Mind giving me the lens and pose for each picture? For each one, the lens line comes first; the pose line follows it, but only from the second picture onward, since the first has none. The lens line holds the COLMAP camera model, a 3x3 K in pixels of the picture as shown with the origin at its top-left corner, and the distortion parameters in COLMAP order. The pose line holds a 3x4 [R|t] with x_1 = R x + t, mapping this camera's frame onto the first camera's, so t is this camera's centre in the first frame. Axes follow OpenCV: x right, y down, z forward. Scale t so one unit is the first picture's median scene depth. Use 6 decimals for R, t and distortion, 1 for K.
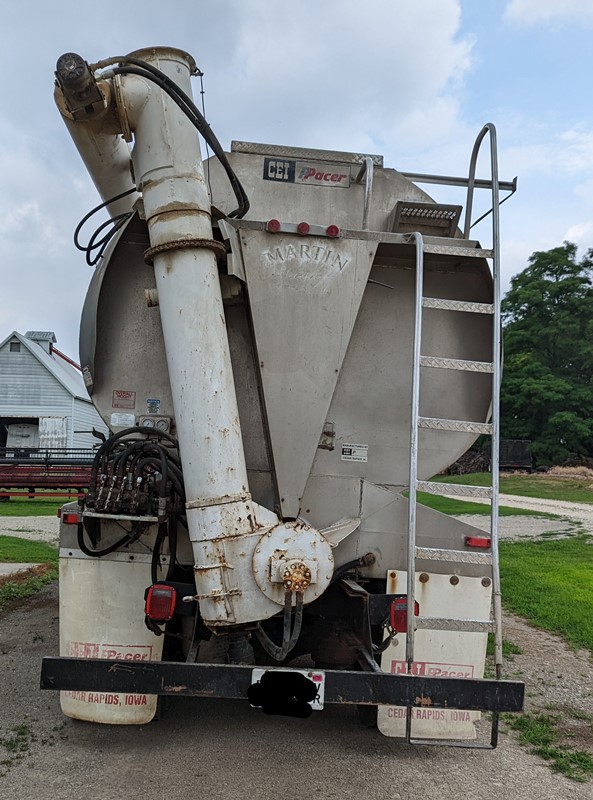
lens RADIAL K [[850.0, 0, 296.5], [0, 850.0, 400.0], [0, 0, 1]] dist [-0.005589, -0.009696]
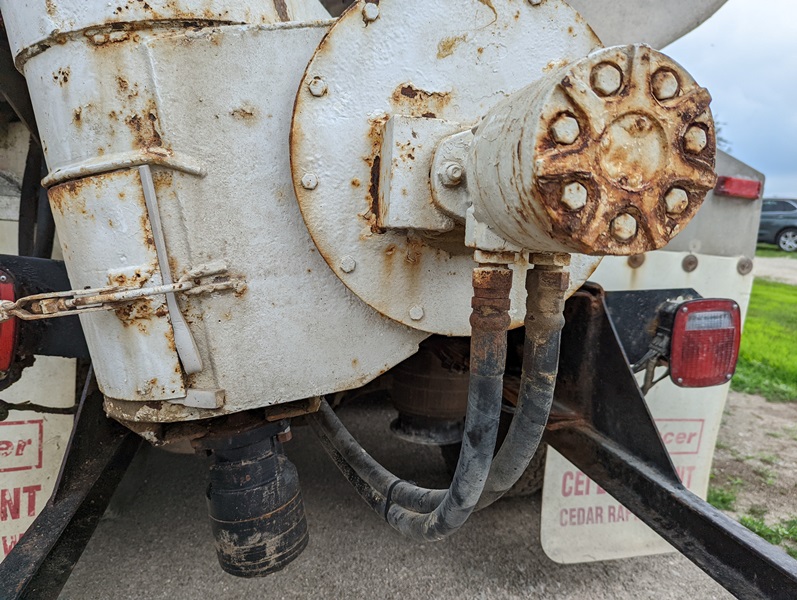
lens RADIAL K [[552.1, 0, 398.5], [0, 552.1, 300.0], [0, 0, 1]] dist [0.003996, 0.002321]
pose [[0.986440, -0.015080, 0.163428, -0.048626], [-0.022275, 0.974255, 0.224348, 0.197456], [-0.162603, -0.224946, 0.960708, 0.851285]]
